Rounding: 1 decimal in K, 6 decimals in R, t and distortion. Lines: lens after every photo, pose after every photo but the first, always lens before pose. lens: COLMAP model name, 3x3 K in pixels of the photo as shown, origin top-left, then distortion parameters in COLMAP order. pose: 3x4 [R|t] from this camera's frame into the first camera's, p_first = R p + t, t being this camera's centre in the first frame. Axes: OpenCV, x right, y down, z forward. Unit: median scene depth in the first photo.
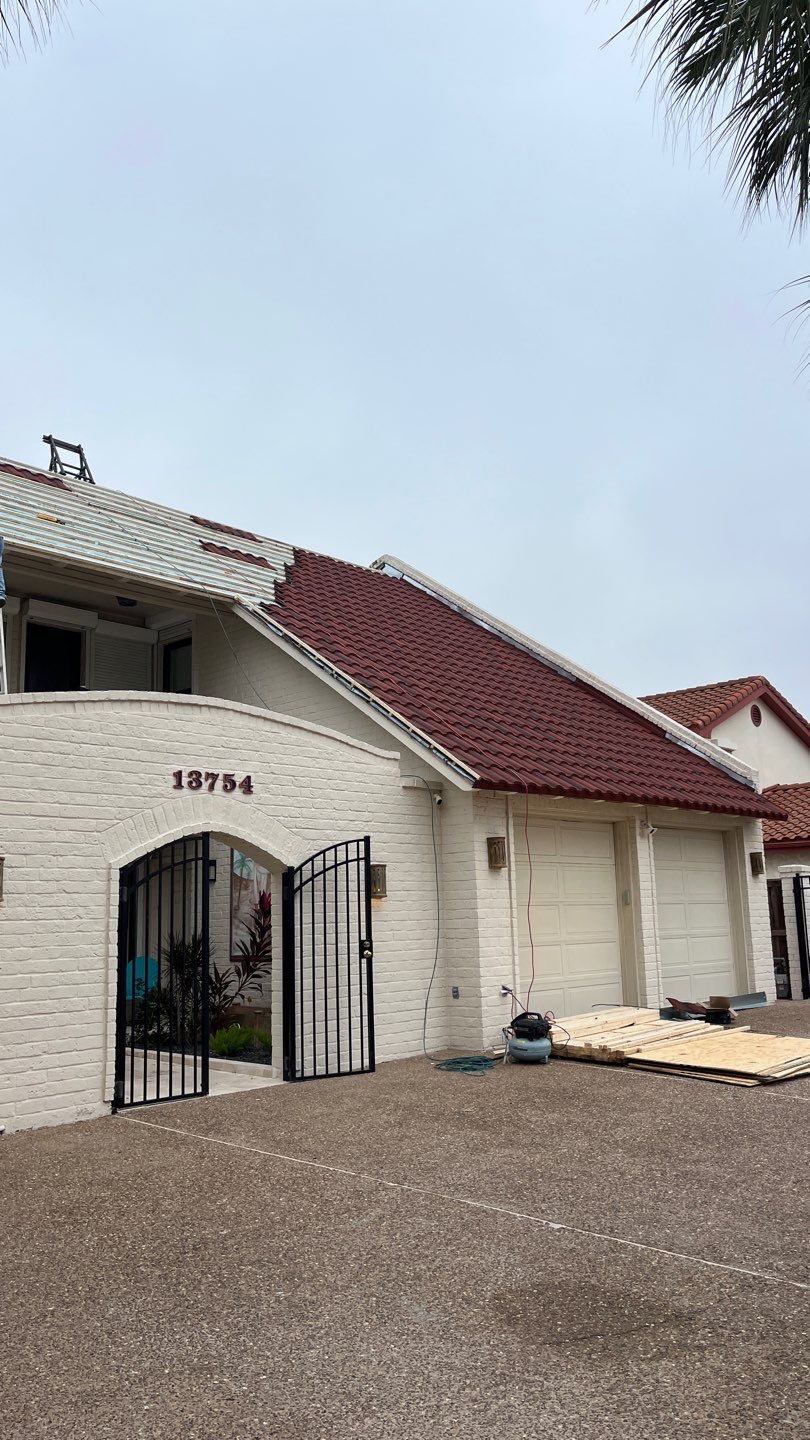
lens RADIAL K [[1120.4, 0, 405.0], [0, 1120.4, 720.0], [0, 0, 1]] dist [0.029939, 0.000089]
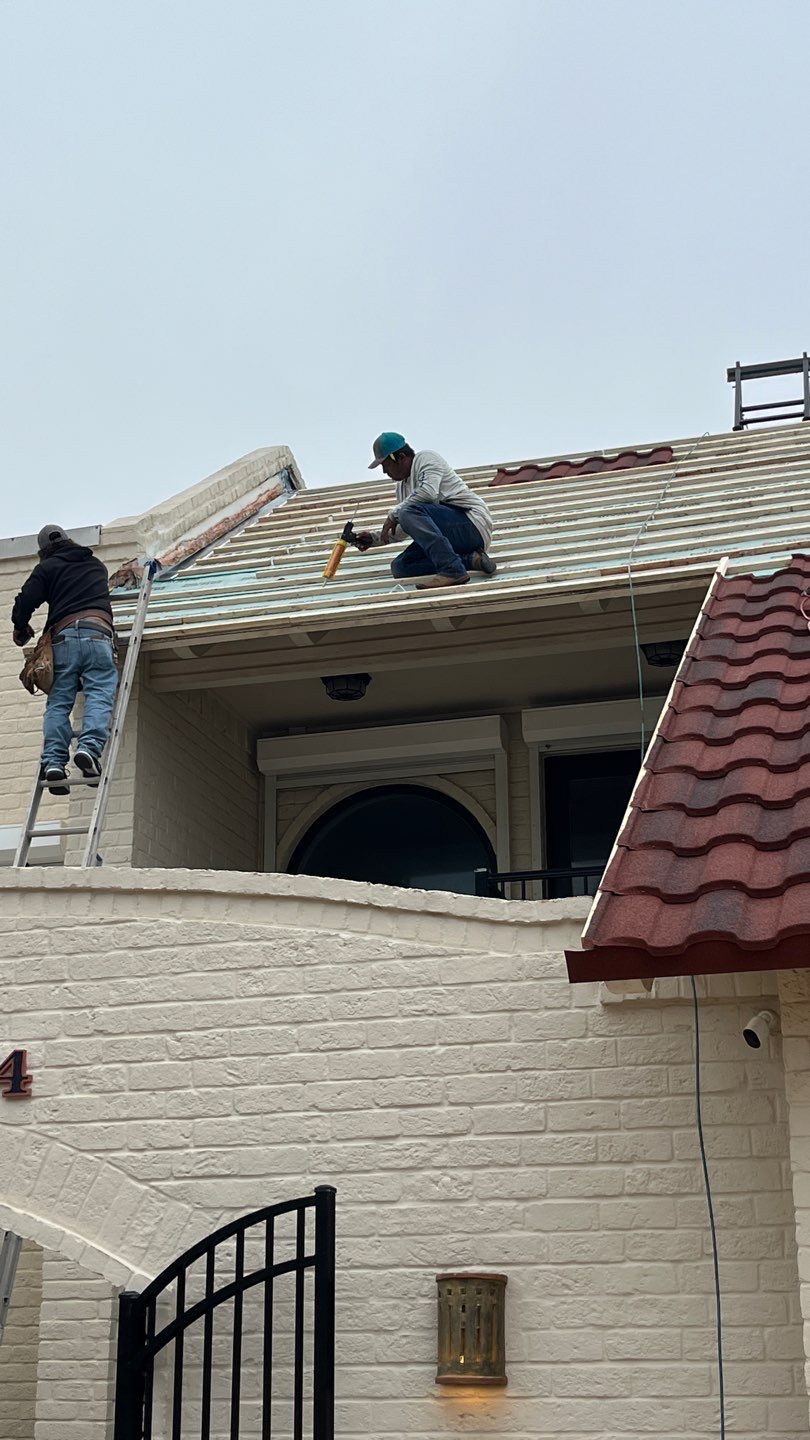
lens RADIAL K [[1908.8, 0, 405.0], [0, 1908.8, 720.0], [0, 0, 1]] dist [0.013588, 0.003185]
pose [[0.439504, -0.267805, -0.857389, 0.455293], [0.151208, 0.962957, -0.223269, 0.095327], [0.885422, -0.031516, 0.463718, 0.732667]]
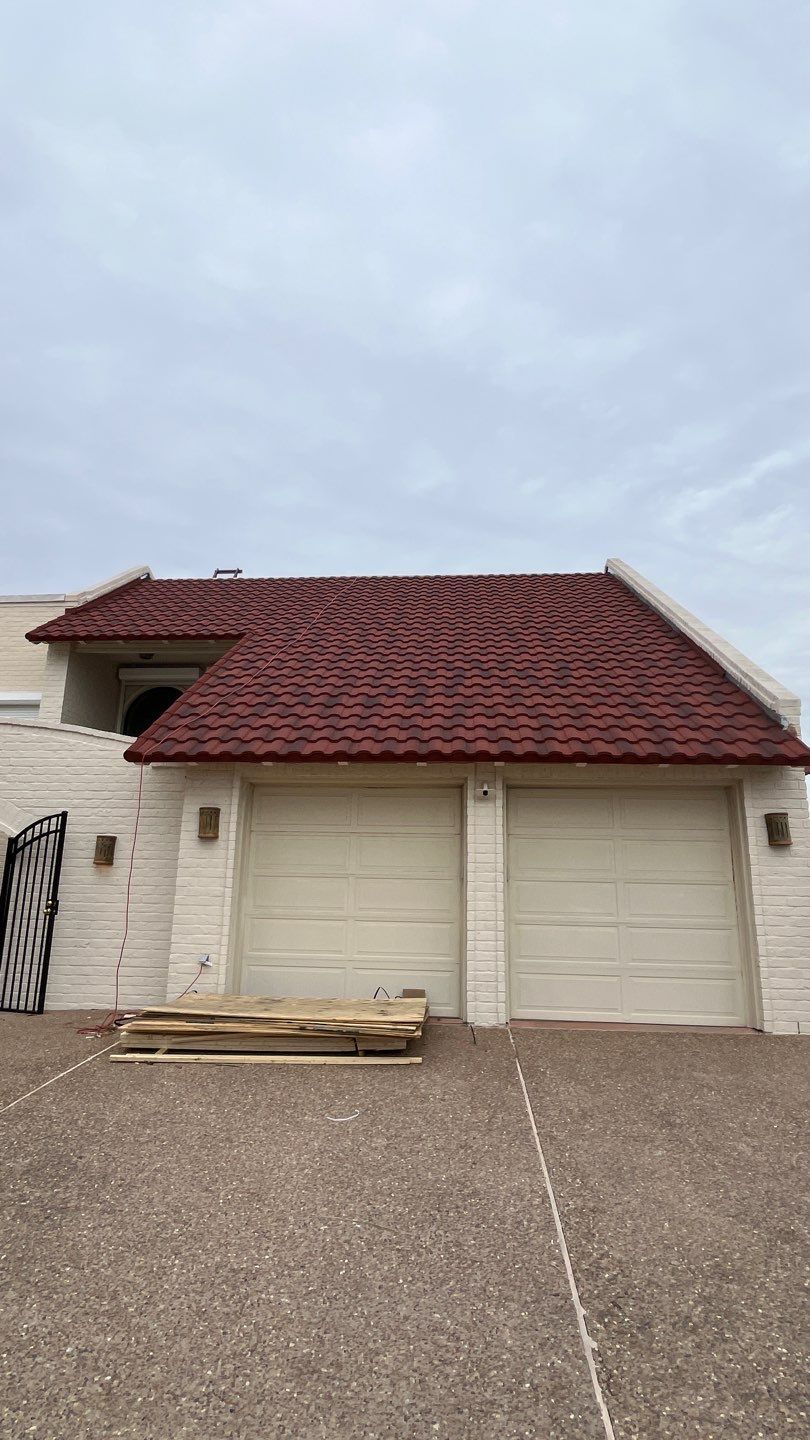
lens RADIAL K [[708.7, 0, 398.6], [0, 708.7, 718.1], [0, 0, 1]] dist [0.002322, -0.000031]
pose [[0.624242, -0.144736, -0.767706, 0.737731], [0.102407, 0.989369, -0.103256, 0.113670], [0.774490, -0.014162, 0.632428, 0.759966]]
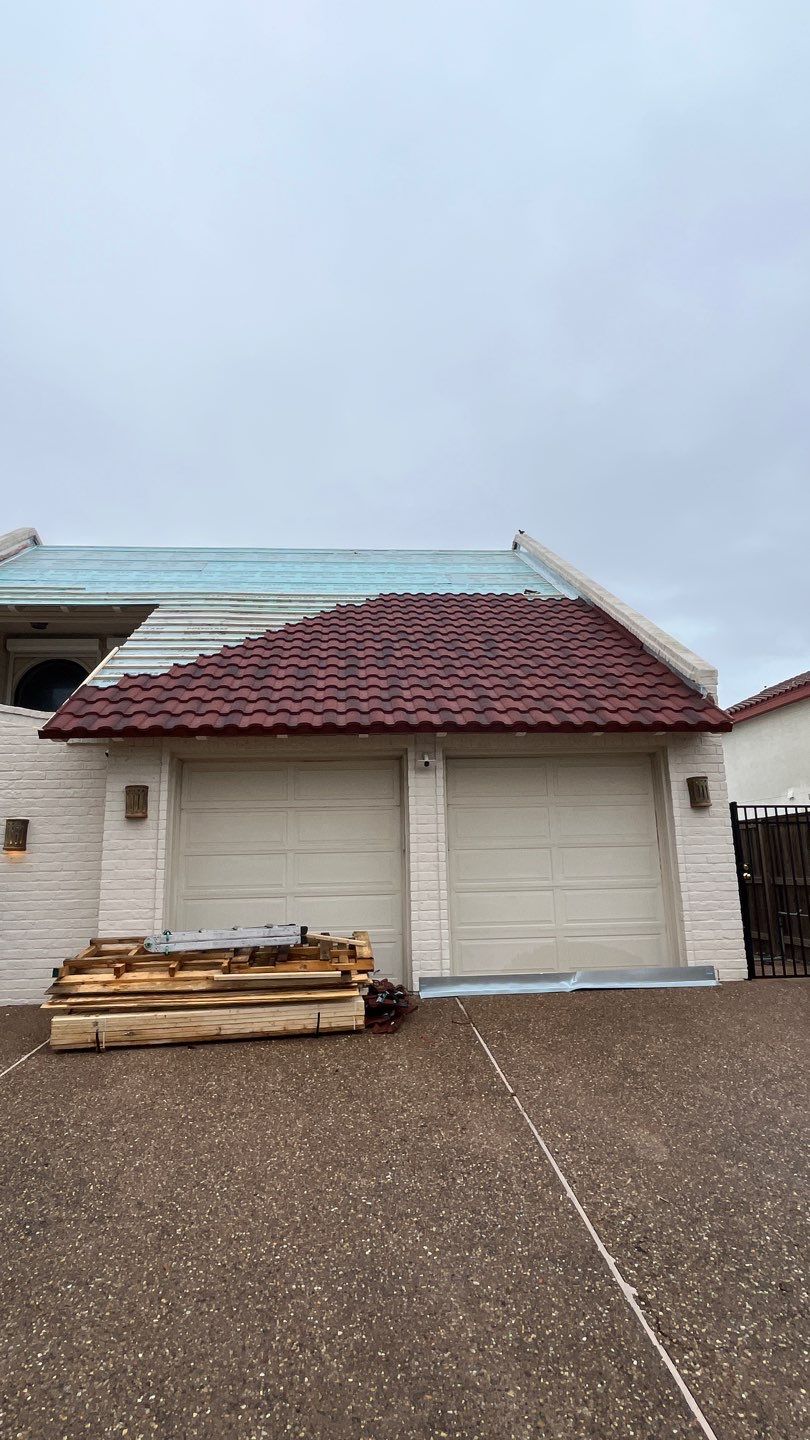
lens RADIAL K [[708.7, 0, 398.6], [0, 708.7, 718.1], [0, 0, 1]] dist [0.002322, -0.000031]
pose [[0.733397, -0.125190, -0.668174, 0.698118], [0.122535, 0.991142, -0.051205, 0.111131], [0.668666, -0.044321, 0.742241, 0.734093]]
